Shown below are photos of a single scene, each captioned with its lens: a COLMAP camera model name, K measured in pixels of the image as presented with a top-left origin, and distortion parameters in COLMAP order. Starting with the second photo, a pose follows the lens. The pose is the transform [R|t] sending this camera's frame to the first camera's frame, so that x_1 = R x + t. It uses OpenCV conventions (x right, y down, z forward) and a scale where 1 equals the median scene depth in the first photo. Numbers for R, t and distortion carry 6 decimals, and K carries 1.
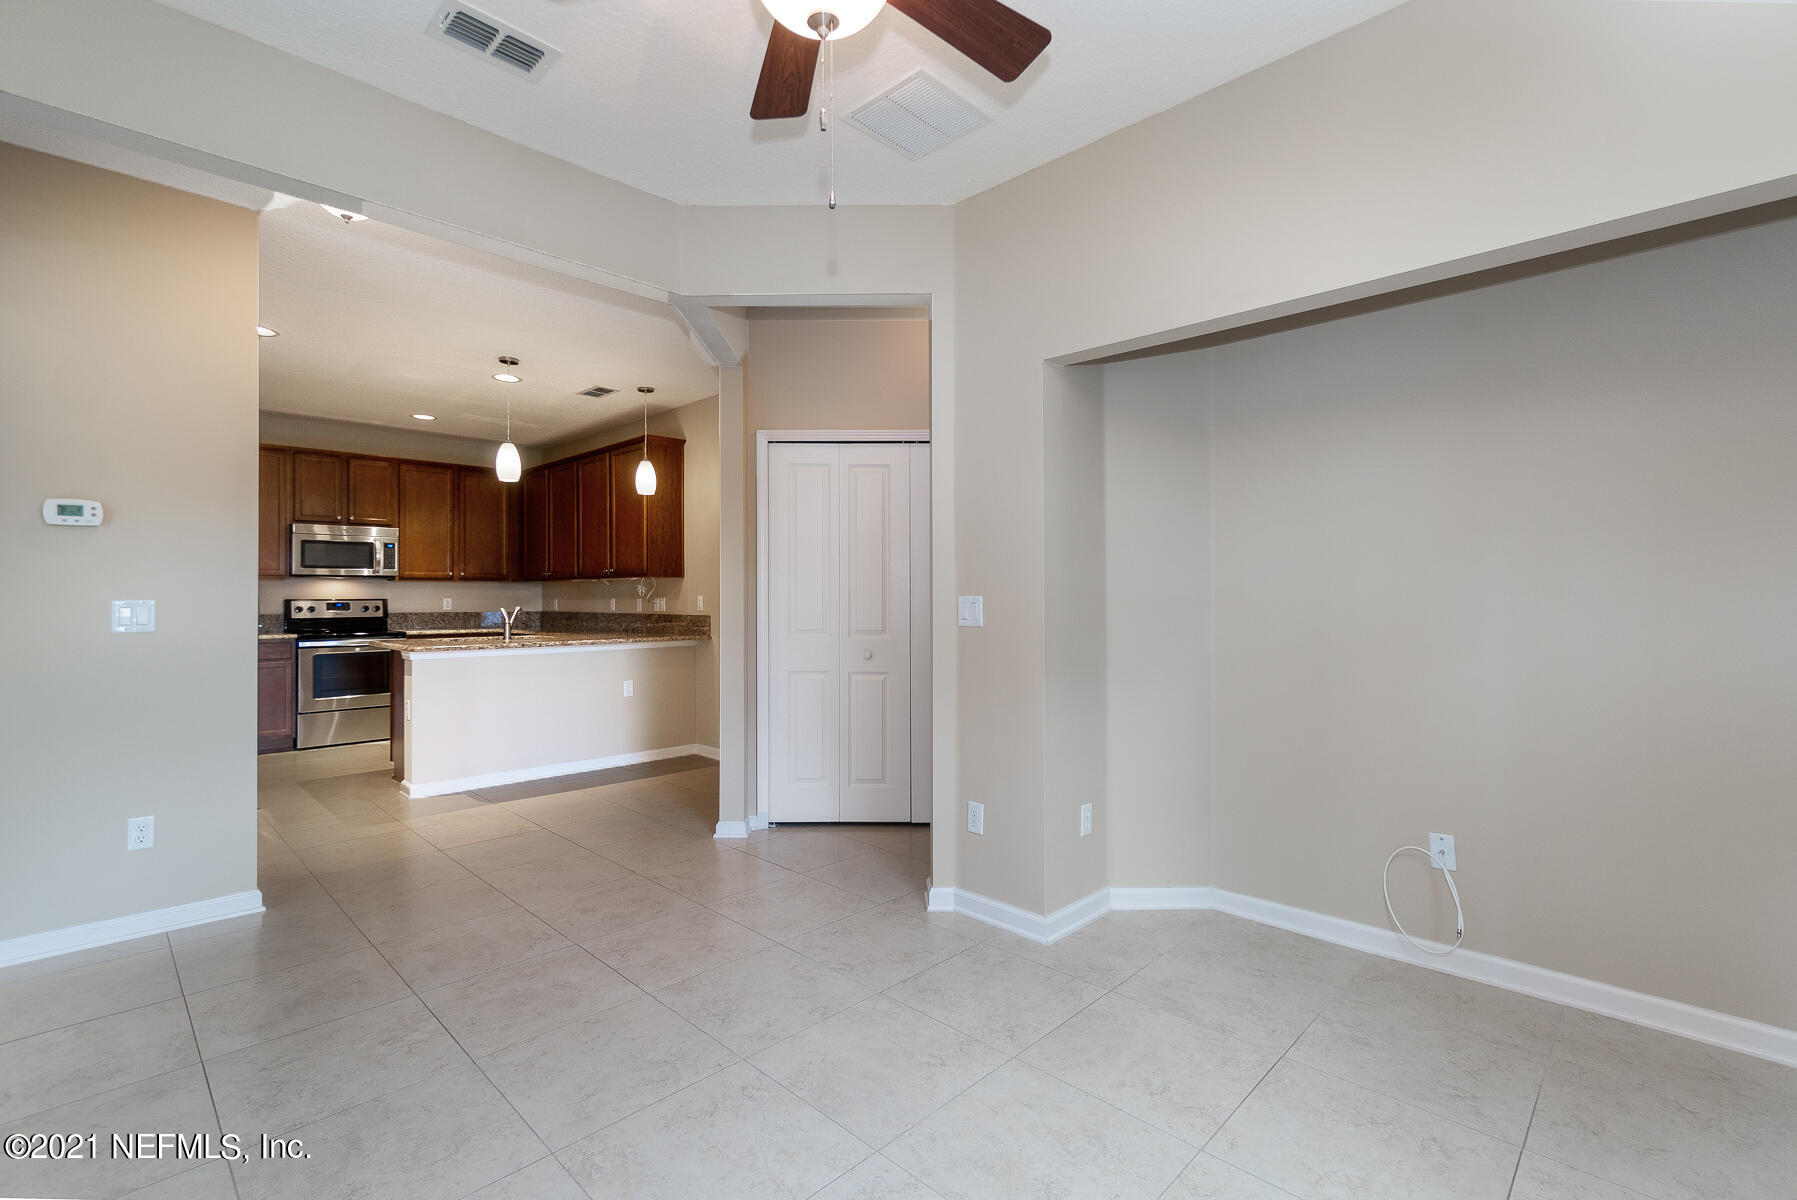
lens RADIAL K [[810.0, 0, 907.9], [0, 810.0, 596.0], [0, 0, 1]] dist [-0.002702, -0.000371]
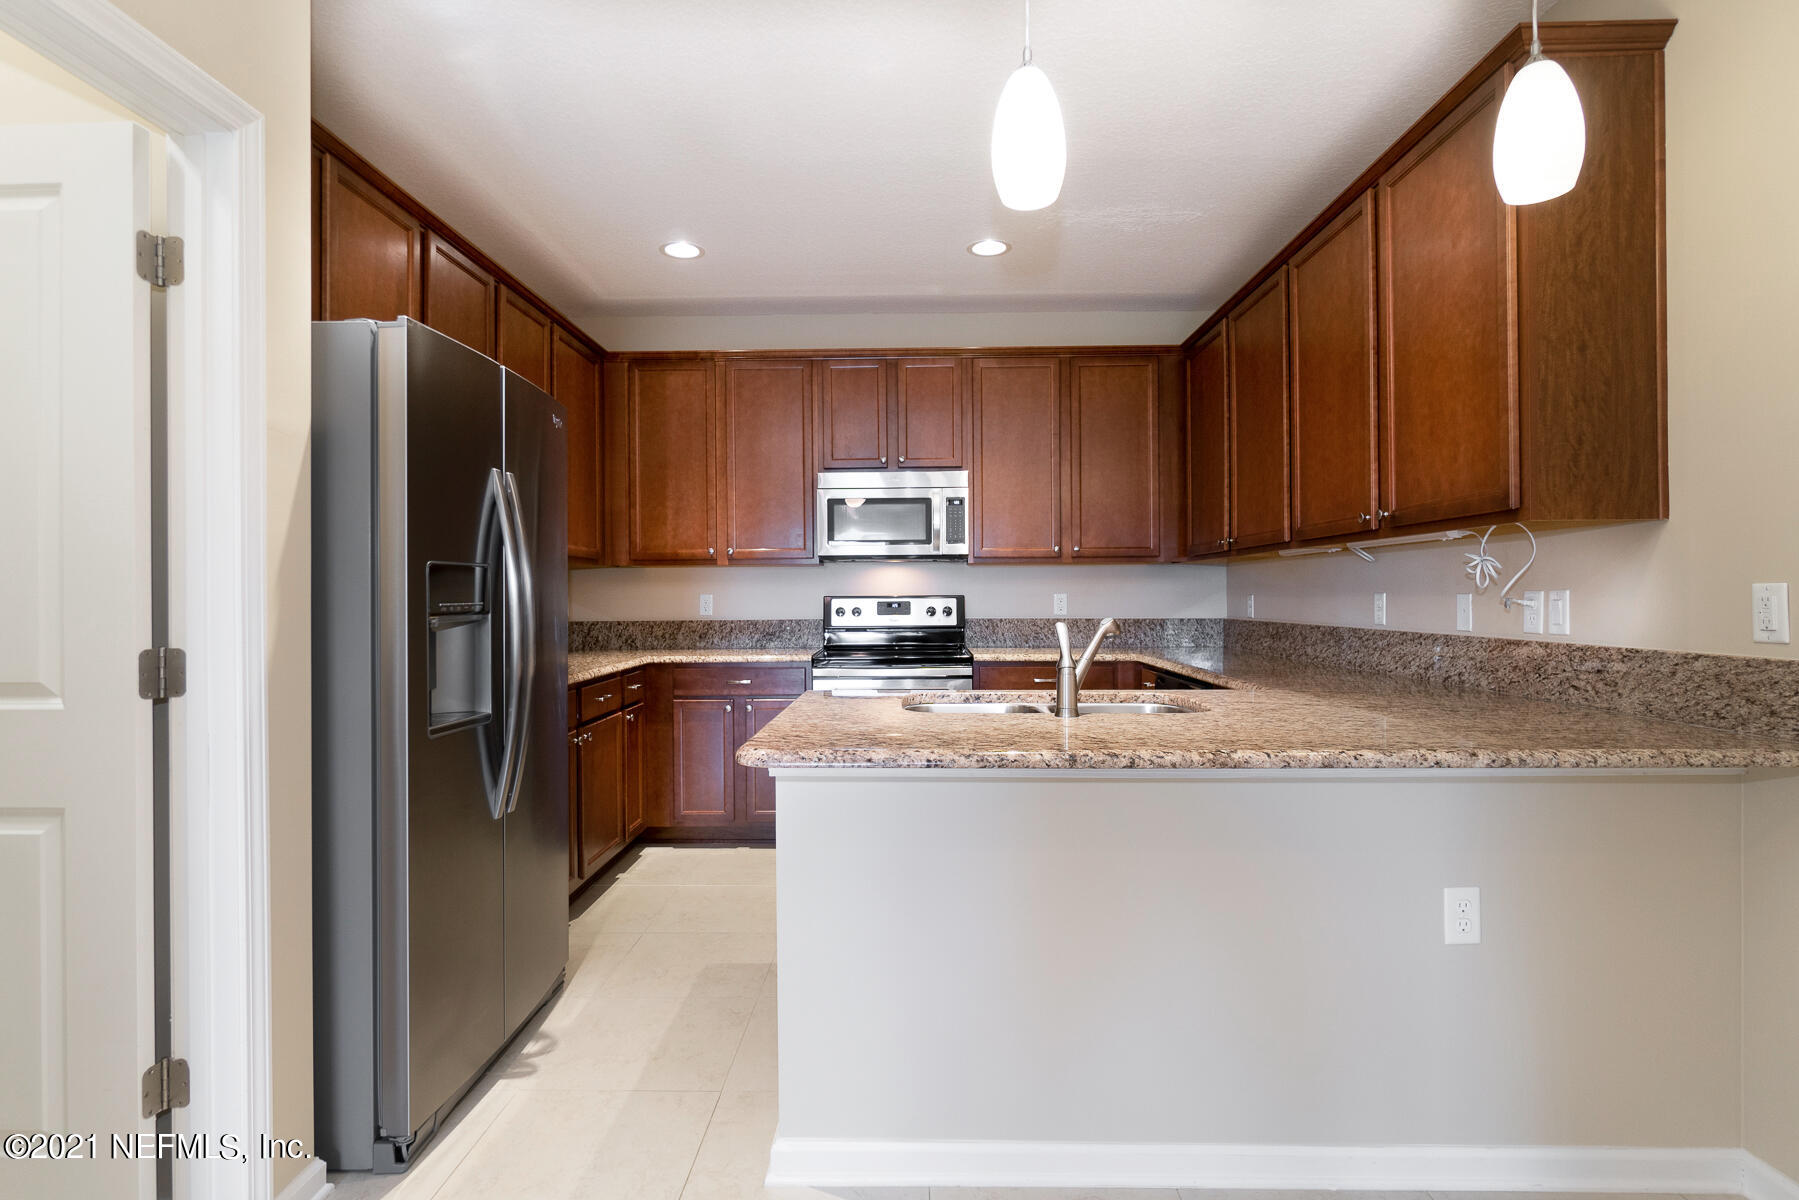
lens RADIAL K [[810.9, 0, 912.7], [0, 810.9, 594.0], [0, 0, 1]] dist [-0.002702, -0.000371]
pose [[0.660374, -0.001132, -0.750936, -0.227127], [0.003606, 0.999992, 0.001664, 0.001577], [0.750928, -0.003807, 0.660373, 0.588652]]
